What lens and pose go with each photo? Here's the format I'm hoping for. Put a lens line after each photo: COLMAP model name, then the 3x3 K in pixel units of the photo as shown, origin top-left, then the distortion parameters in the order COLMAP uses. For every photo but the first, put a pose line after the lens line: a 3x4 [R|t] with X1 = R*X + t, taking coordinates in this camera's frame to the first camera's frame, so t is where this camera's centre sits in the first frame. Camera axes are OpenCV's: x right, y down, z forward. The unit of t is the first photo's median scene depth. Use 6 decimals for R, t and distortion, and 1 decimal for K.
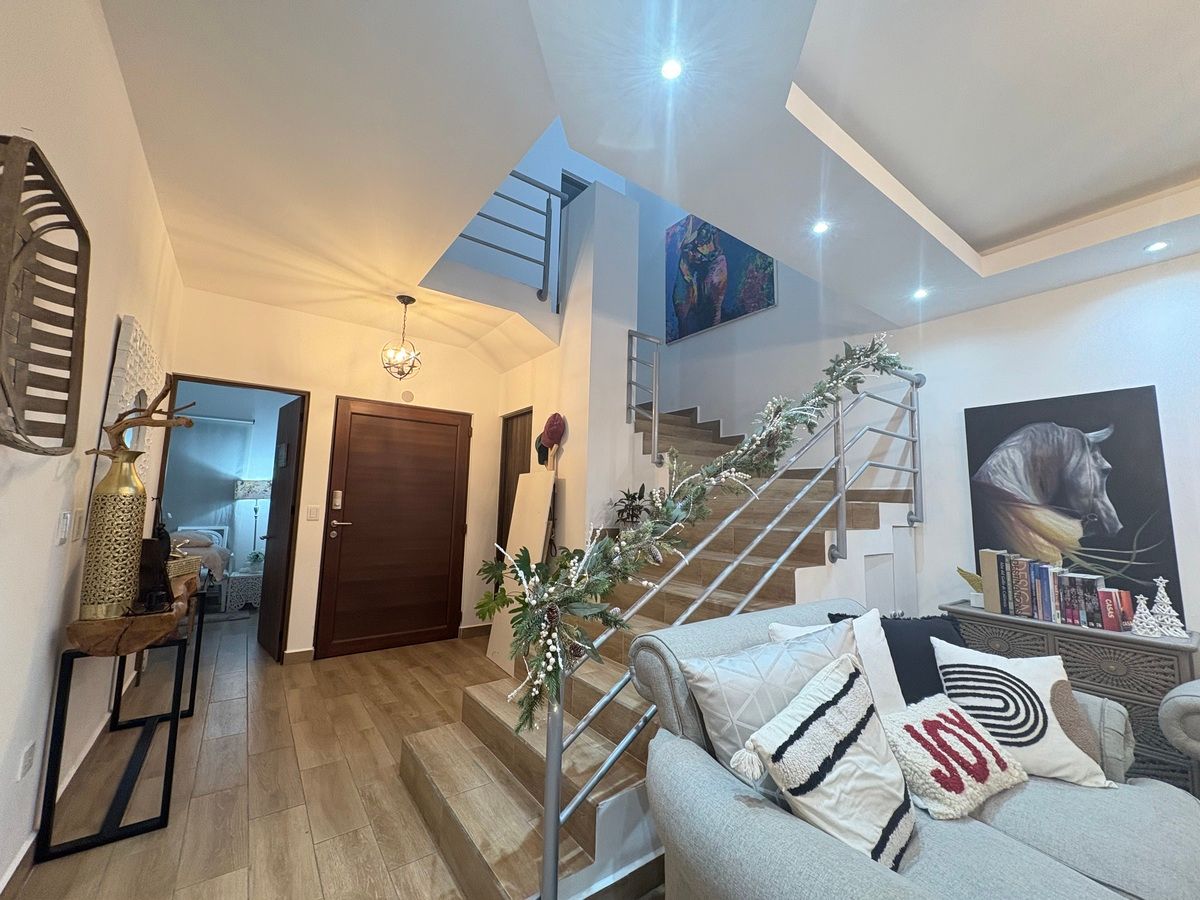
lens RADIAL K [[478.6, 0, 600.0], [0, 478.6, 450.0], [0, 0, 1]] dist [0.000212, -0.000038]
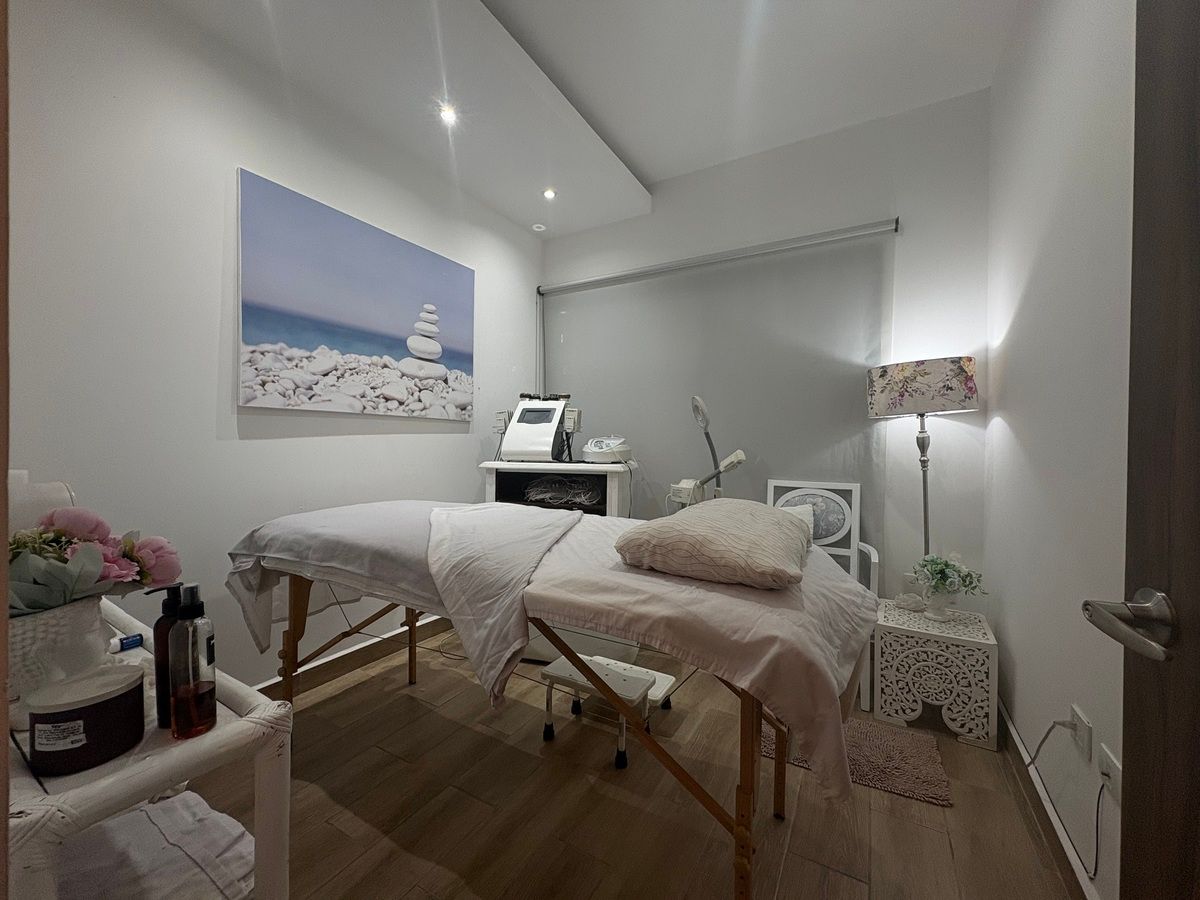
lens RADIAL K [[478.6, 0, 600.0], [0, 478.6, 450.0], [0, 0, 1]] dist [0.000212, -0.000038]
pose [[0.402489, -0.005078, -0.915411, -0.478572], [0.103130, 0.993870, 0.039831, 0.089506], [0.909597, -0.110437, 0.400546, 0.621331]]
